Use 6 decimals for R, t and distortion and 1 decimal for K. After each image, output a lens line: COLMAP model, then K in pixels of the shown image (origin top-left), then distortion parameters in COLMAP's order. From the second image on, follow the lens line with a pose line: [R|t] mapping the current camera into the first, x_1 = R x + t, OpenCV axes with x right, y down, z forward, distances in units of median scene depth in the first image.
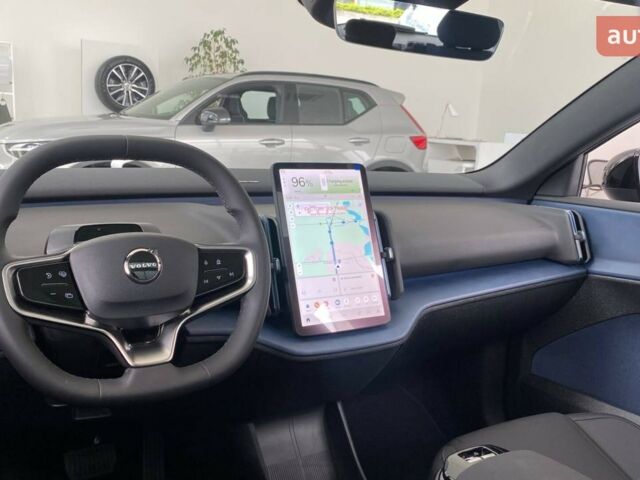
lens RADIAL K [[647.5, 0, 320.0], [0, 647.5, 240.0], [0, 0, 1]] dist [0.184491, -0.527180]
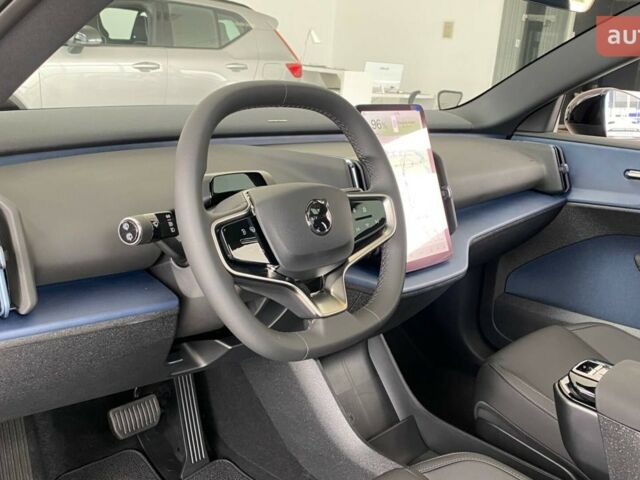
lens RADIAL K [[647.5, 0, 320.0], [0, 647.5, 240.0], [0, 0, 1]] dist [0.184491, -0.527180]
pose [[0.963067, -0.050510, 0.264484, -0.278223], [0.020430, 0.993124, 0.115273, -0.020914], [-0.268487, -0.105612, 0.957476, 0.027964]]
